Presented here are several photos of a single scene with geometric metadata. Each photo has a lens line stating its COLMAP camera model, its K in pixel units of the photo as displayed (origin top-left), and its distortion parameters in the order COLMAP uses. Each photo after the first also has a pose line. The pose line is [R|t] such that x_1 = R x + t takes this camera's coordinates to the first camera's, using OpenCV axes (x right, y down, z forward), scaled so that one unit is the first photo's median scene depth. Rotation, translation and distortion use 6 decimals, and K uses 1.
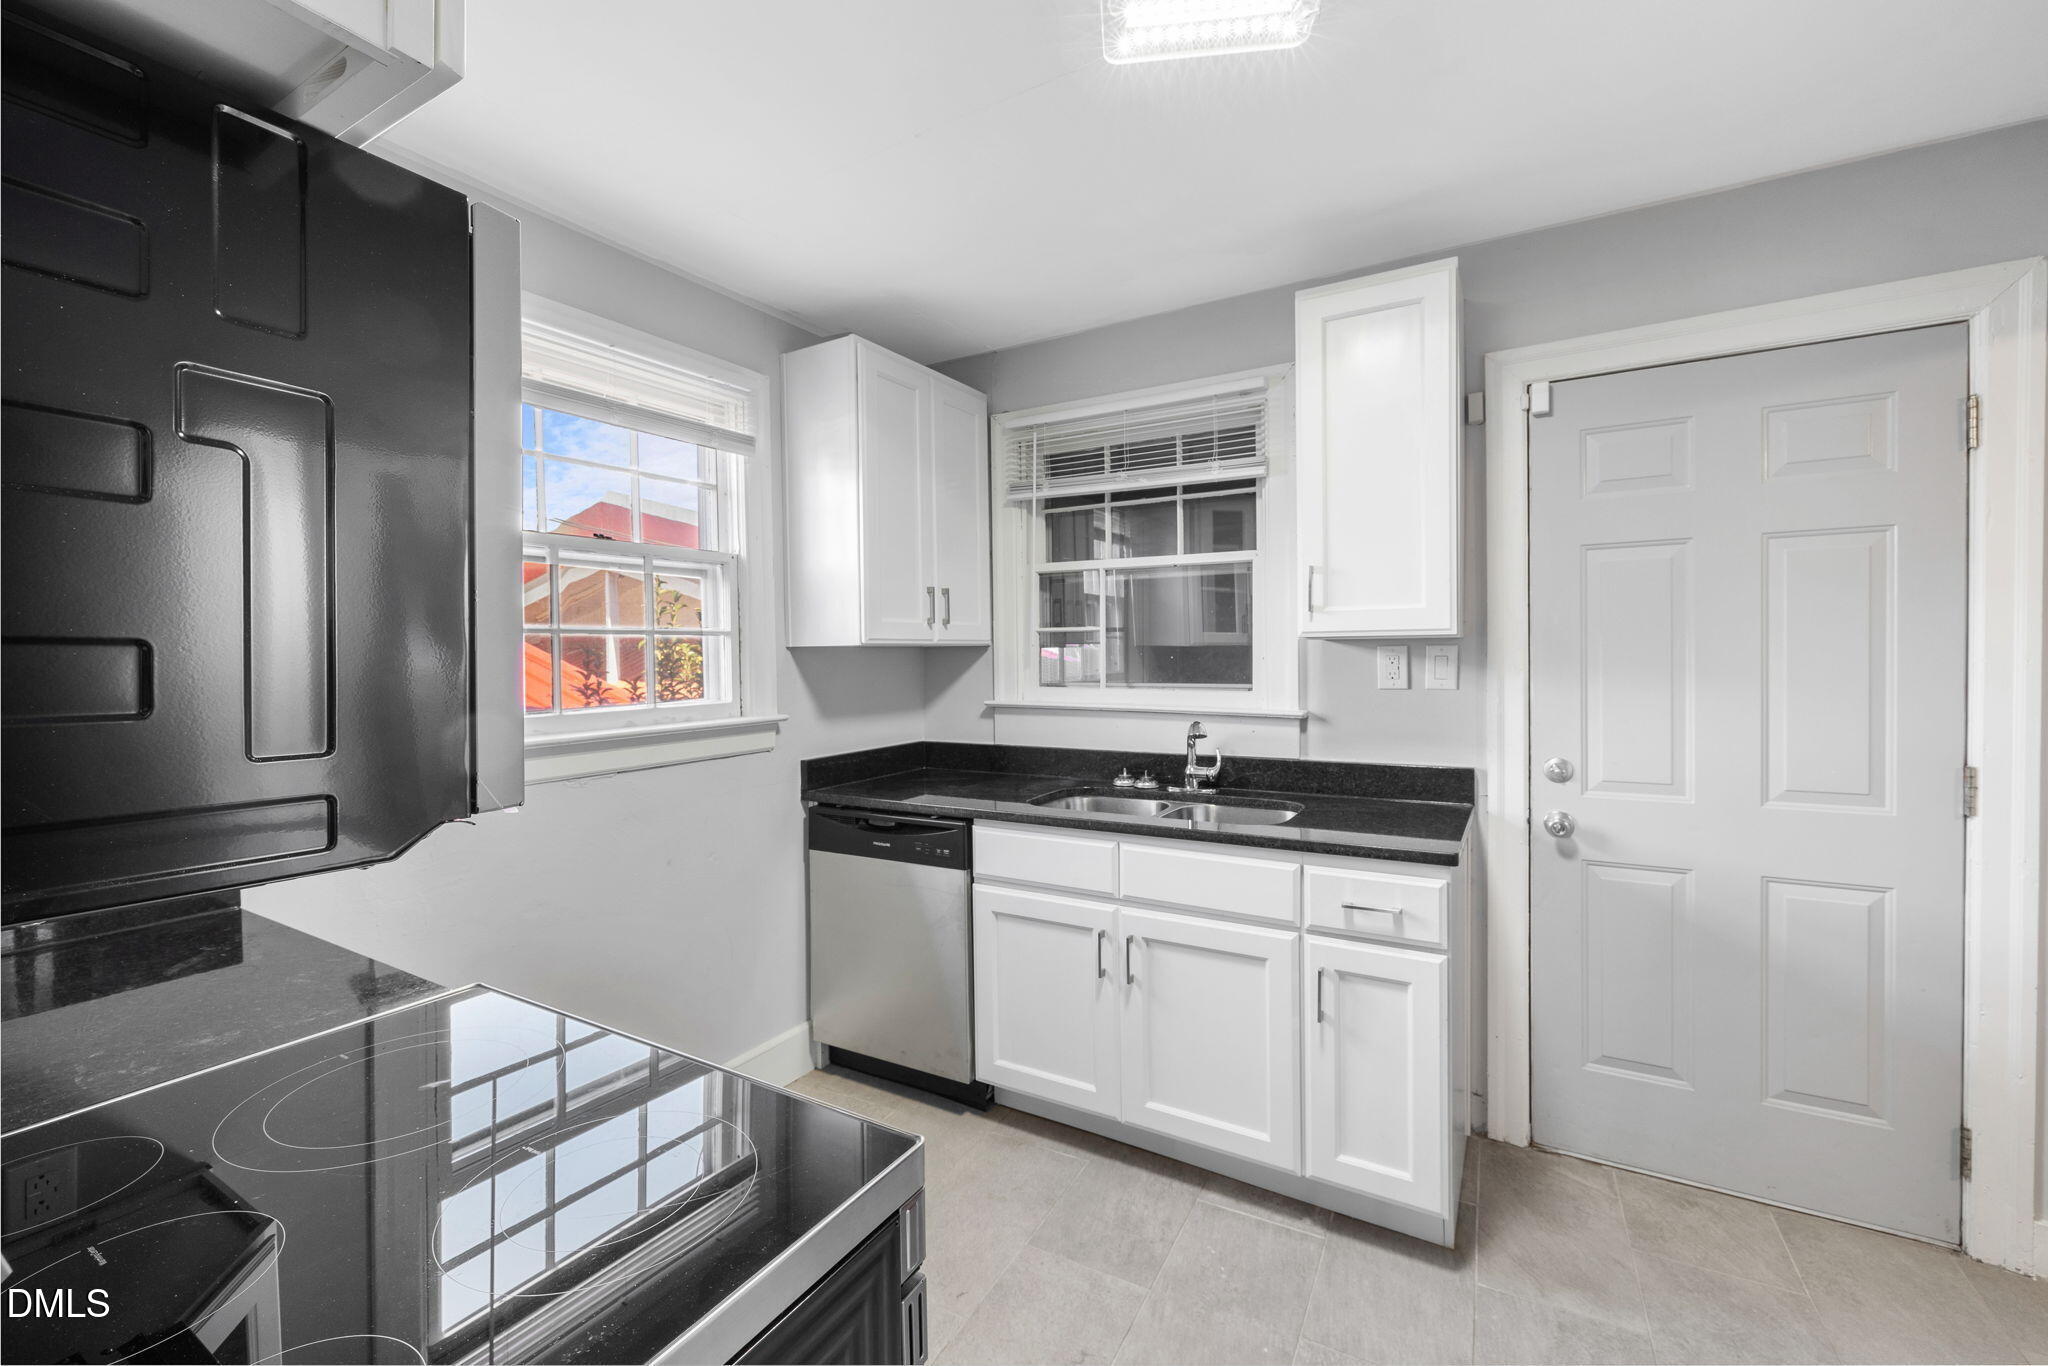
lens RADIAL K [[874.5, 0, 1018.0], [0, 874.5, 654.7], [0, 0, 1]] dist [-0.001514, -0.000195]
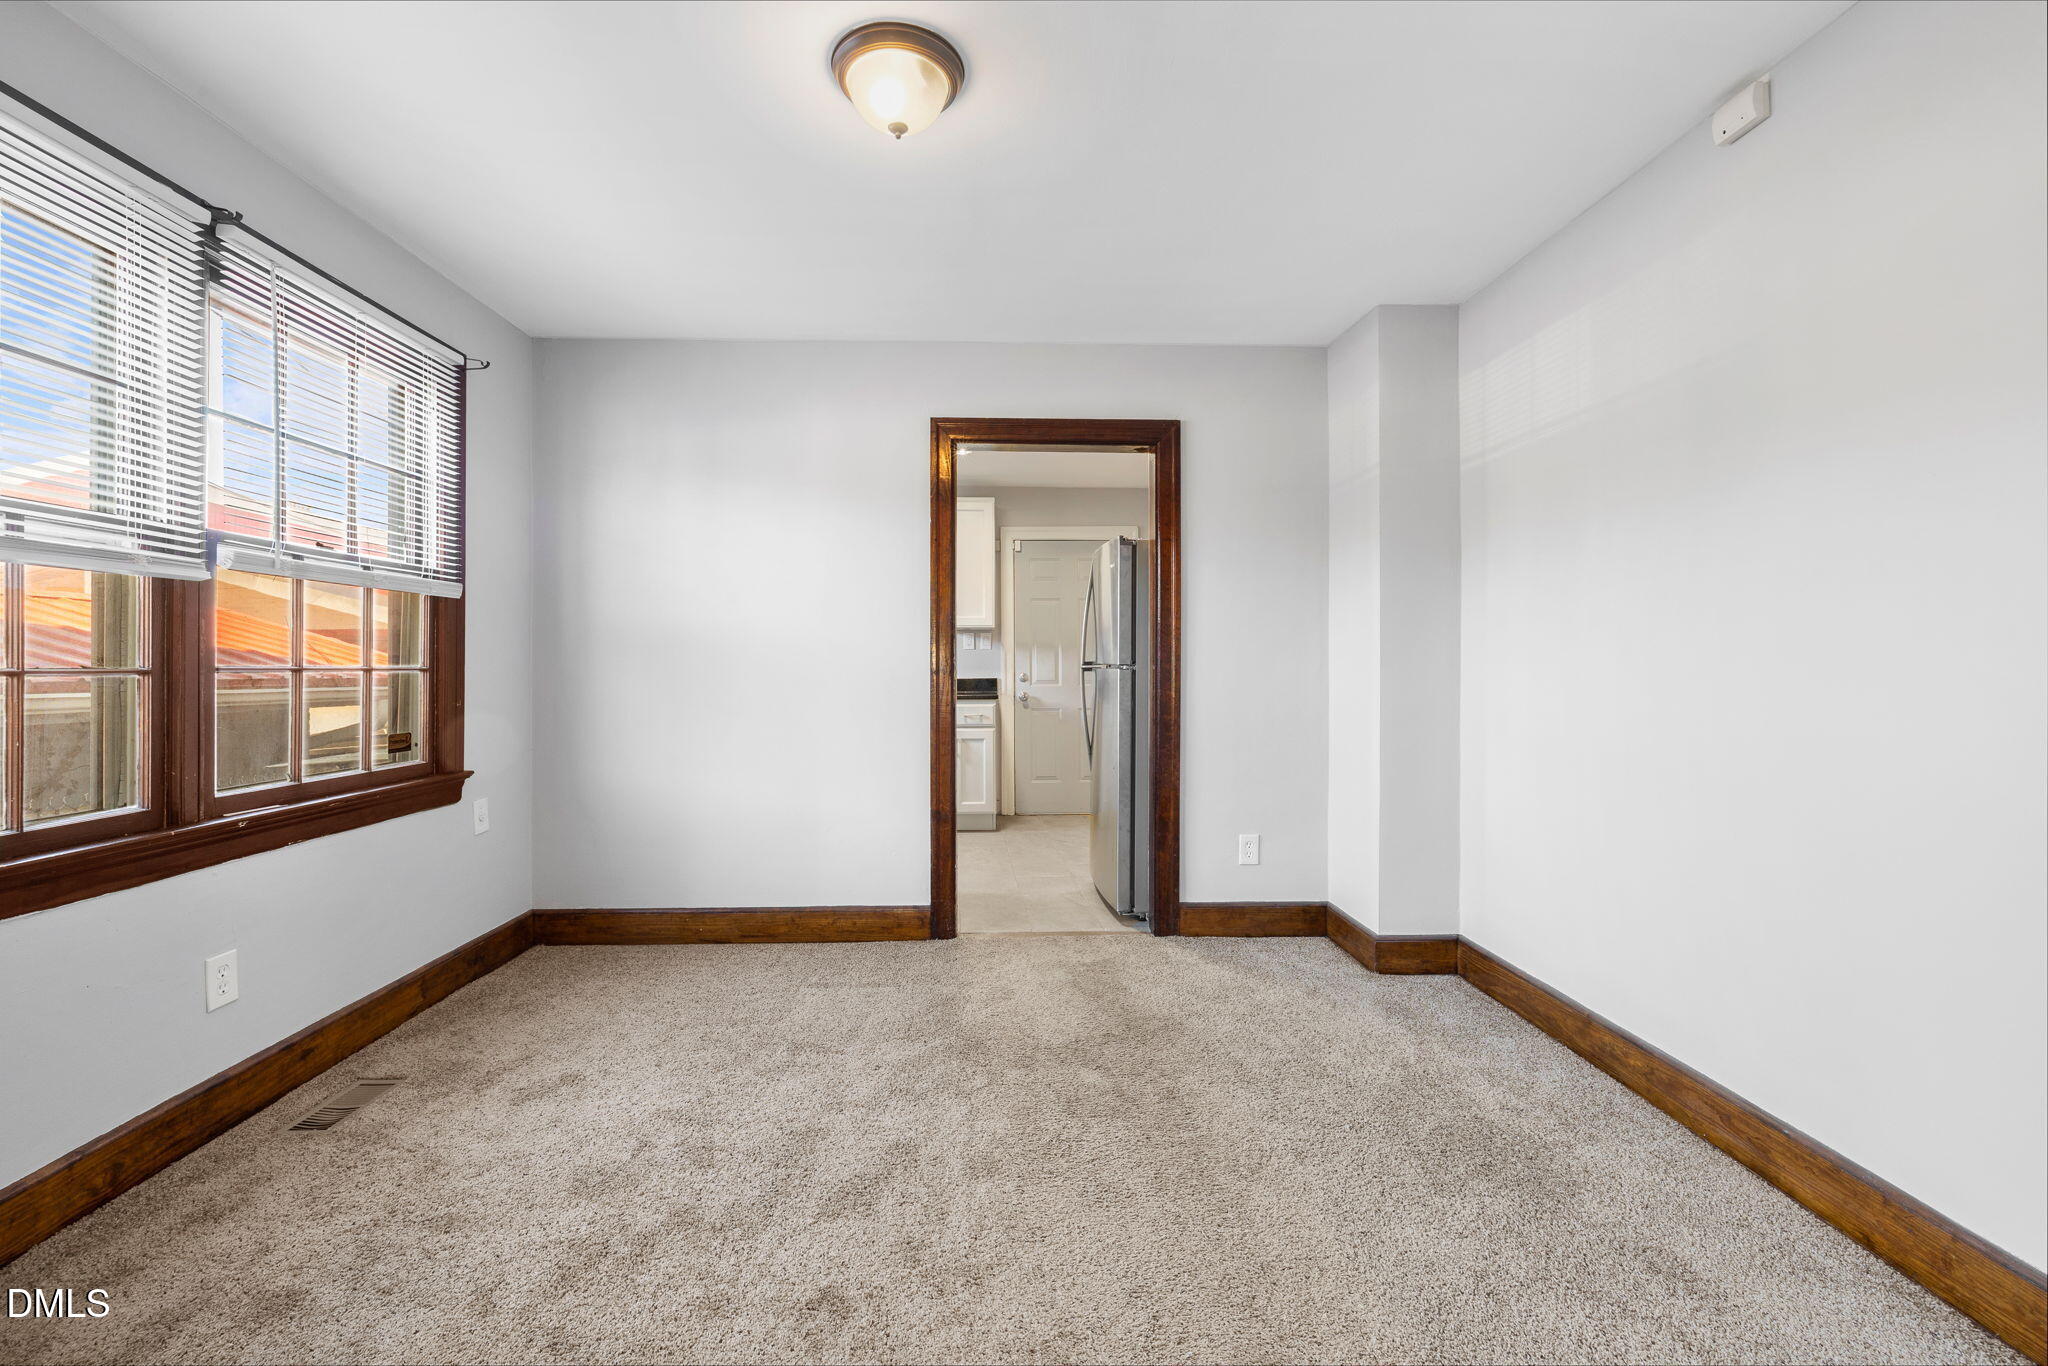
lens RADIAL K [[874.5, 0, 1018.0], [0, 874.5, 654.7], [0, 0, 1]] dist [-0.001514, -0.000195]
pose [[0.847037, 0.004639, 0.531514, -0.841423], [0.003218, 0.999899, -0.013855, 0.094276], [-0.531524, 0.013446, 0.846936, -1.296439]]
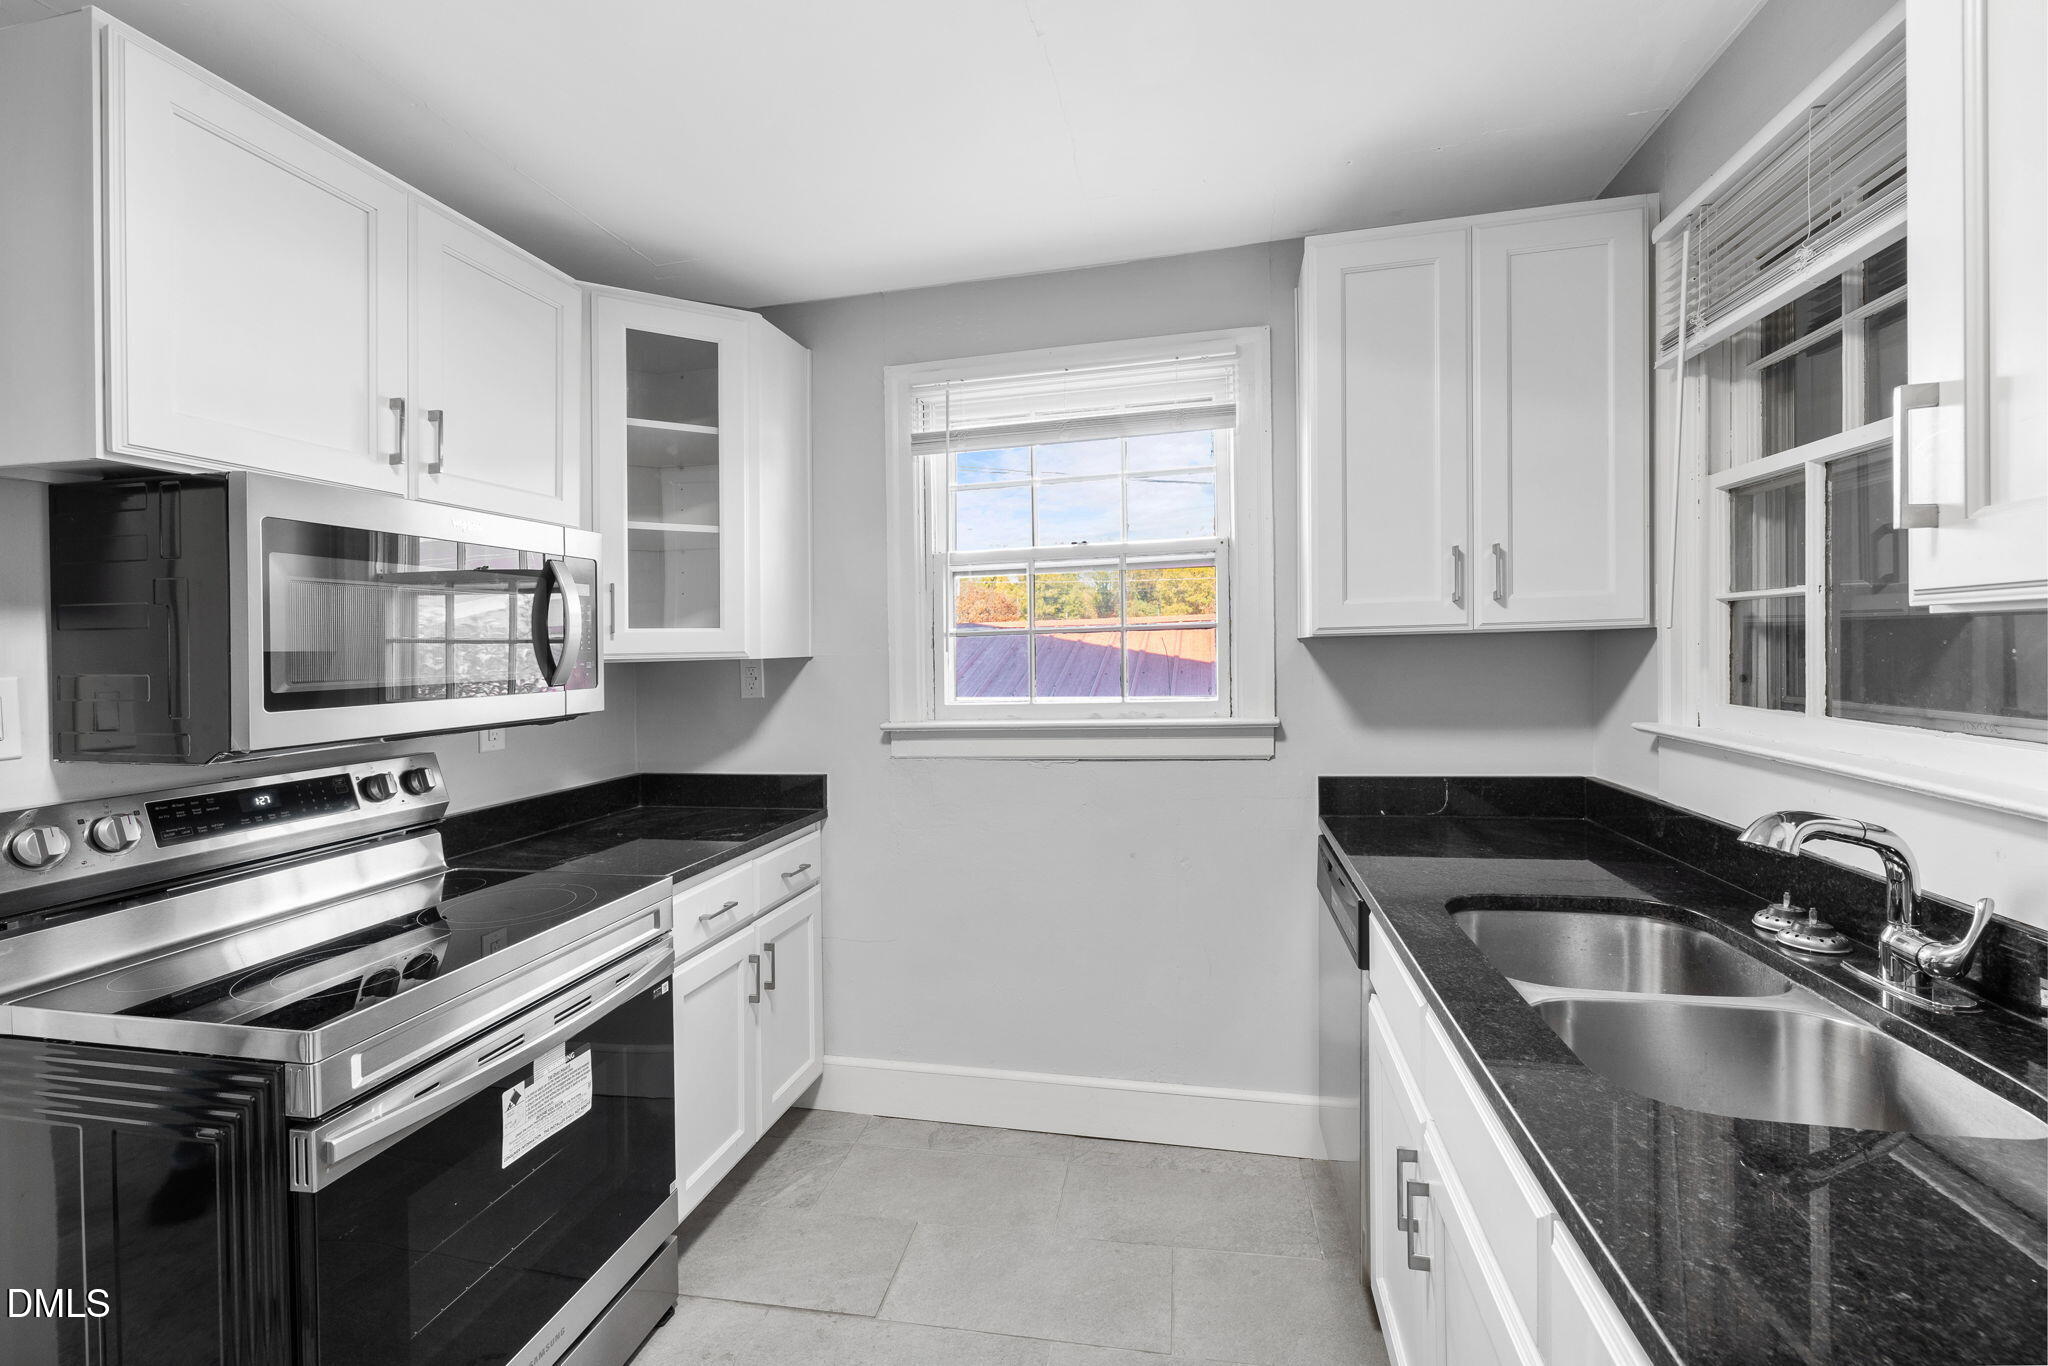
lens RADIAL K [[874.5, 0, 1018.0], [0, 874.5, 654.7], [0, 0, 1]] dist [-0.001514, -0.000195]
pose [[0.294475, 0.000652, -0.955659, 0.513003], [0.011631, 0.999923, 0.004266, -0.000820], [0.955588, -0.012371, 0.294445, 0.559116]]
